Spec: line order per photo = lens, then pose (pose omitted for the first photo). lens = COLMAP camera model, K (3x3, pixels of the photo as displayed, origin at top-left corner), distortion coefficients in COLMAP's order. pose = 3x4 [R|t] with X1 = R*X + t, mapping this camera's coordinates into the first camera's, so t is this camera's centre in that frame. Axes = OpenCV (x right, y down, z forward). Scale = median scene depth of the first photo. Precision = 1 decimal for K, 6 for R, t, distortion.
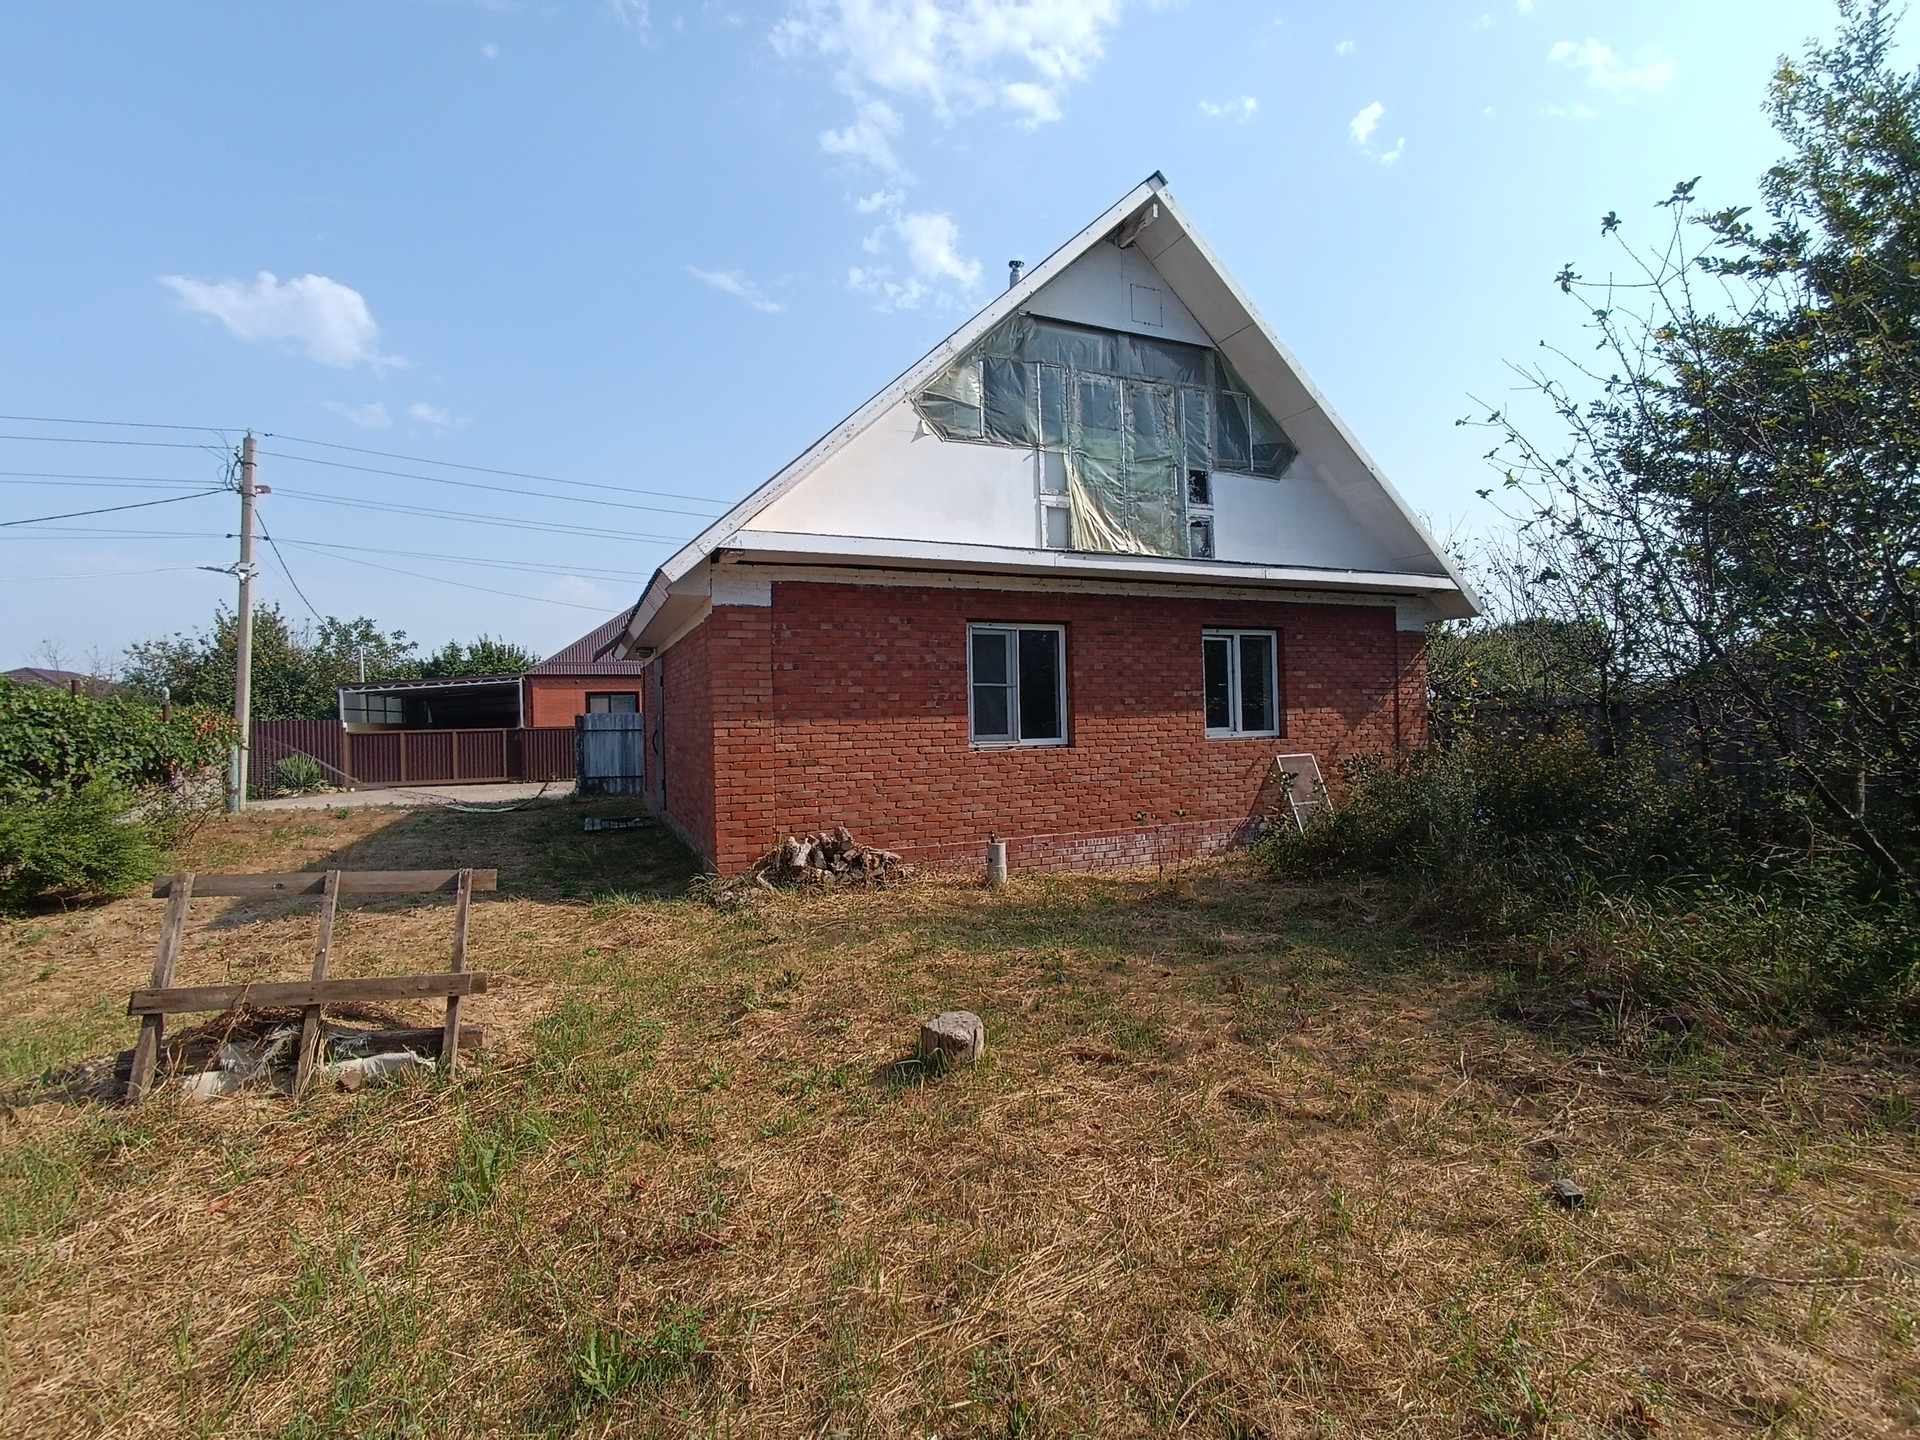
lens RADIAL K [[872.5, 0, 978.4], [0, 872.5, 739.4], [0, 0, 1]] dist [-0.015187, 0.016537]
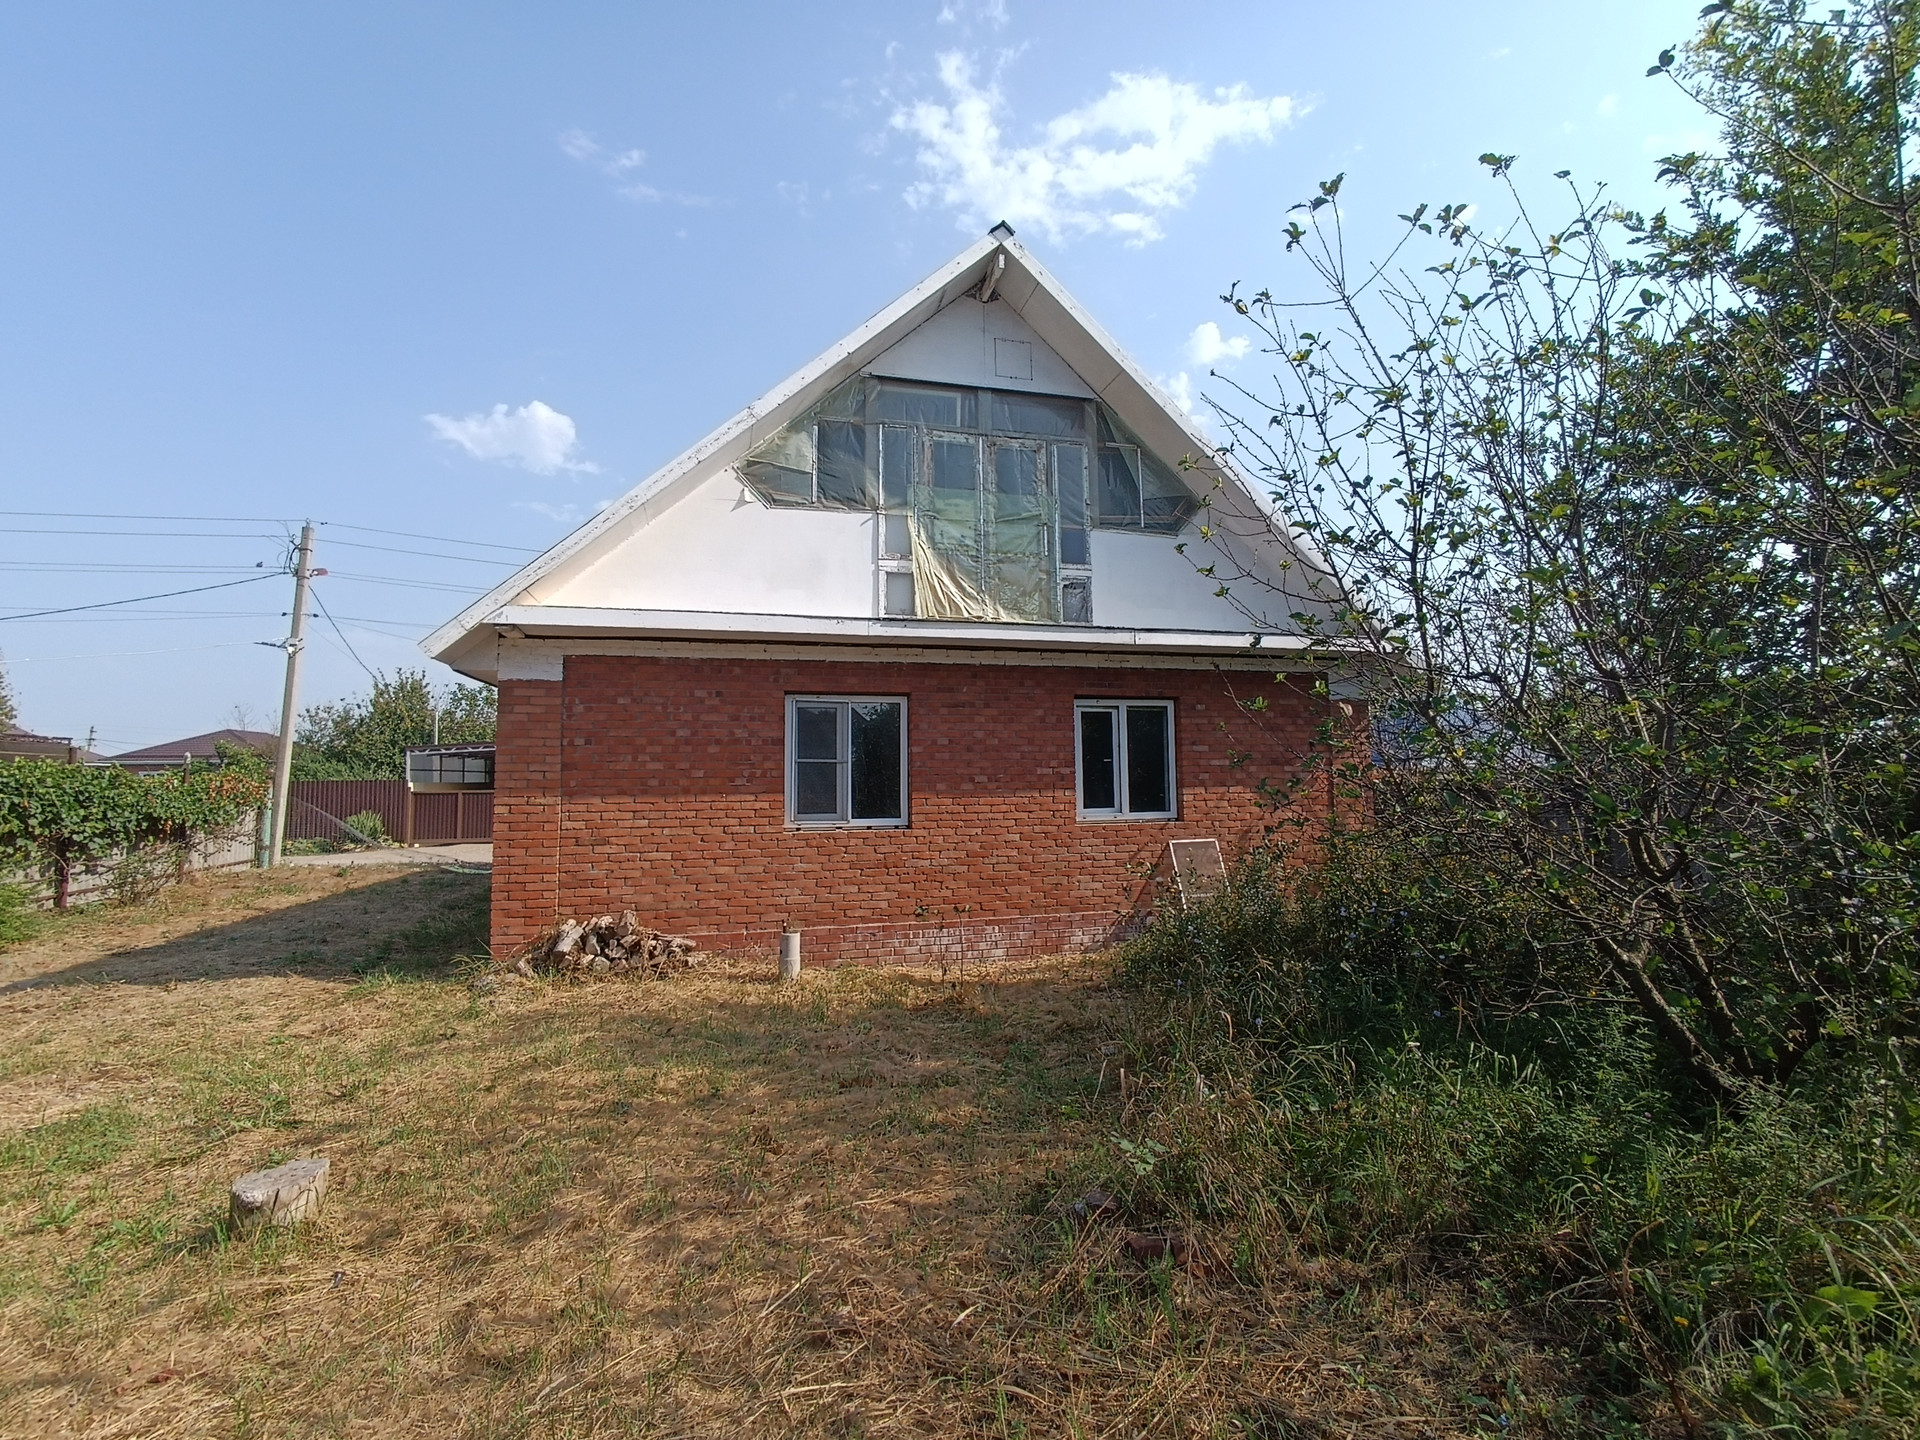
lens RADIAL K [[872.5, 0, 1013.5], [0, 872.5, 738.0], [0, 0, 1]] dist [-0.015187, 0.016537]
pose [[0.987482, 0.004427, -0.157672, 0.350307], [-0.015276, 0.997591, -0.067664, -0.025172], [0.156992, 0.069226, 0.985171, 0.100991]]
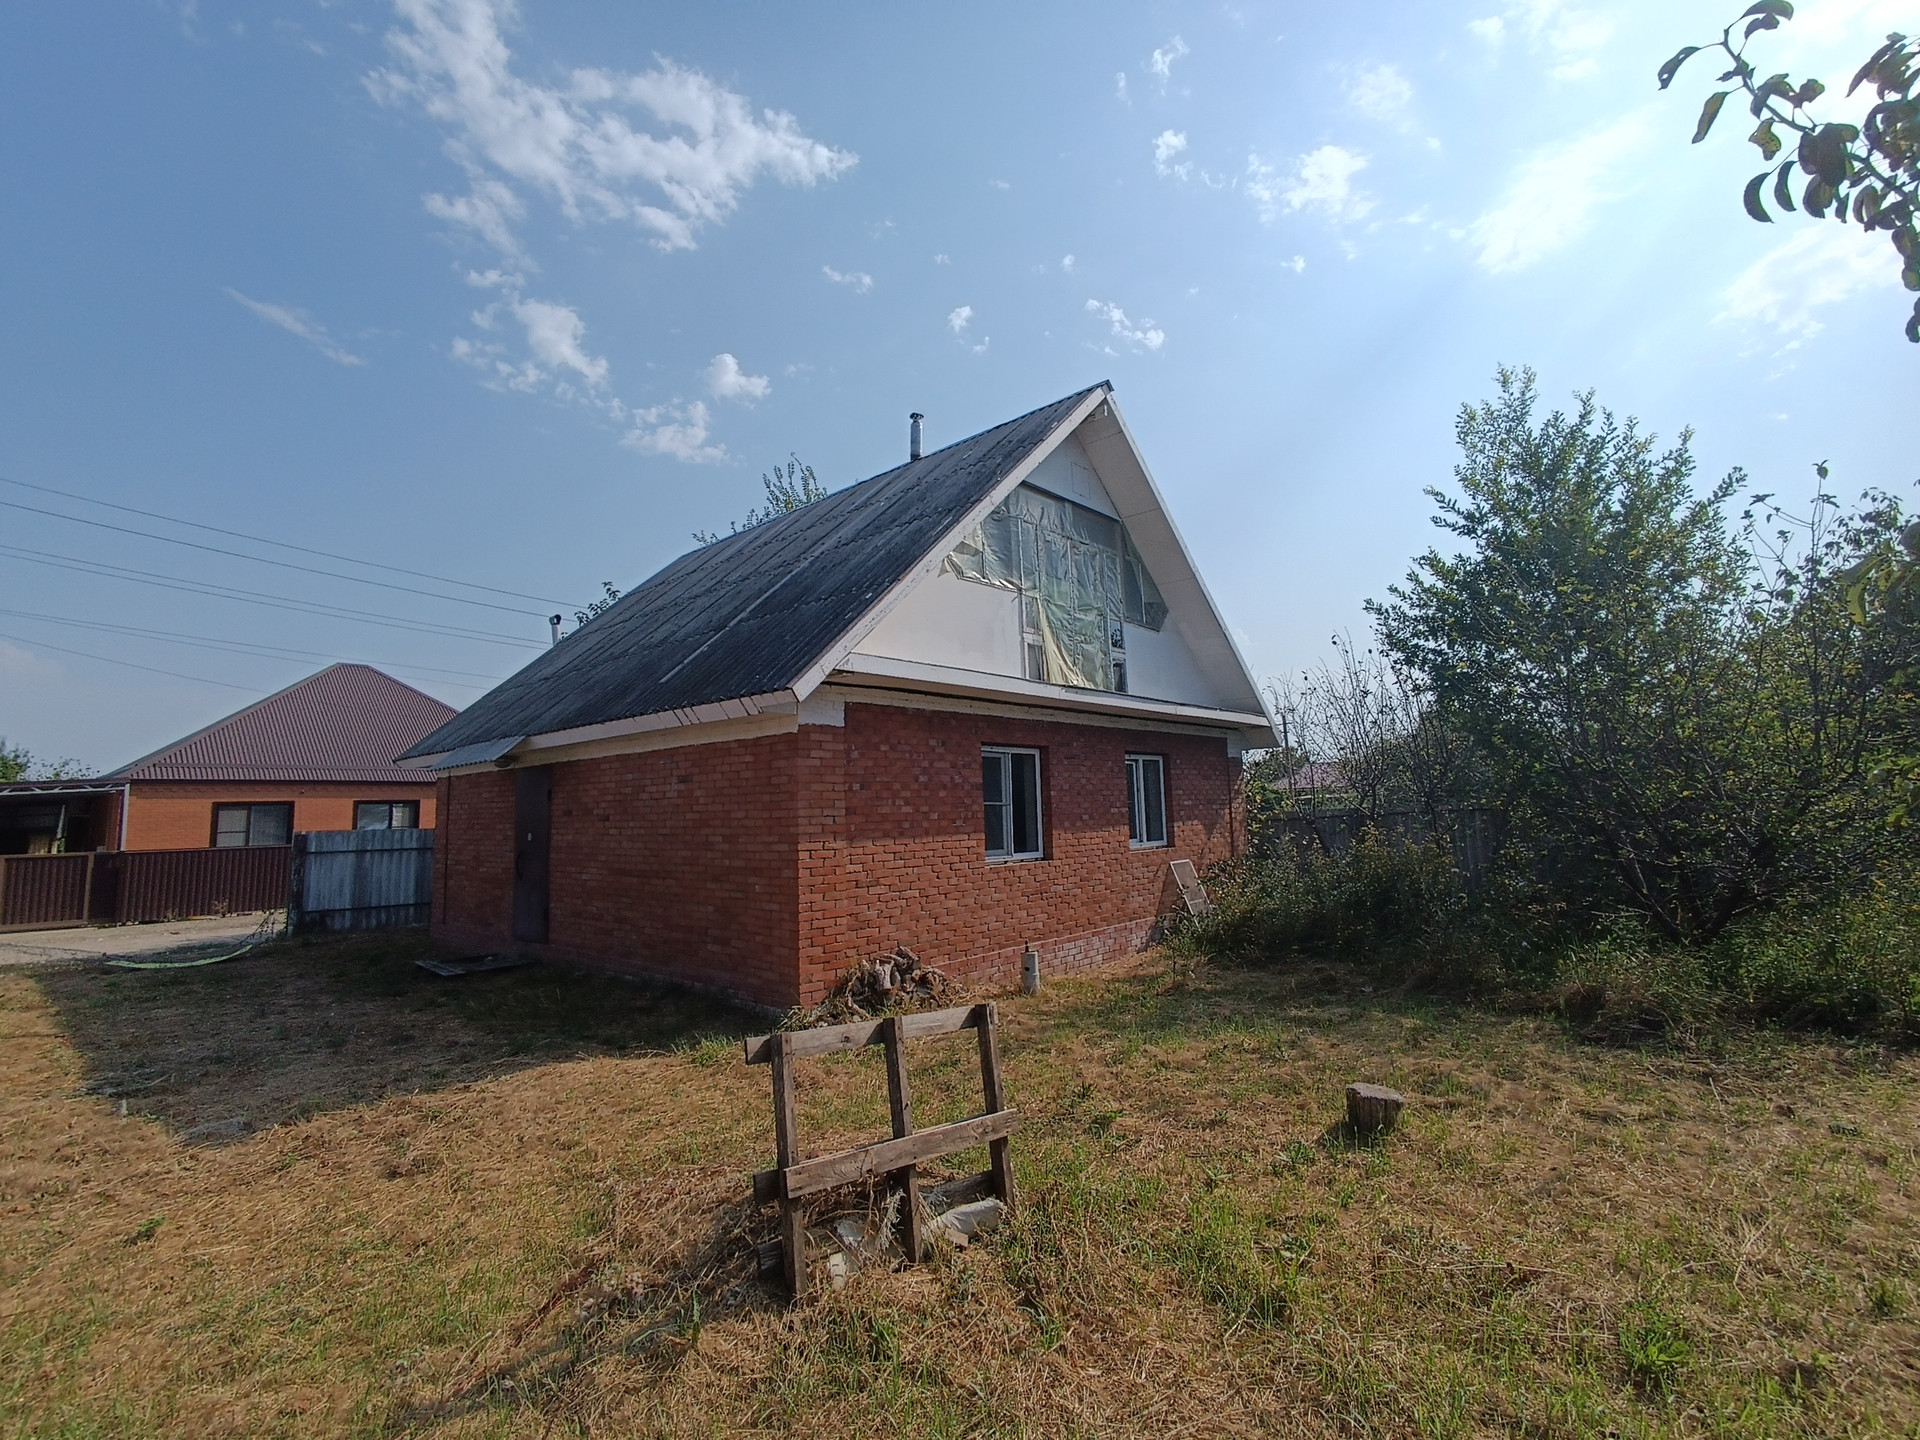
lens RADIAL K [[872.5, 0, 950.0], [0, 872.5, 729.2], [0, 0, 1]] dist [-0.015187, 0.016537]
pose [[0.912057, 0.034376, 0.408619, -0.450393], [0.020017, 0.991560, -0.128094, -0.015633], [-0.409574, 0.125009, 0.903672, 0.036019]]
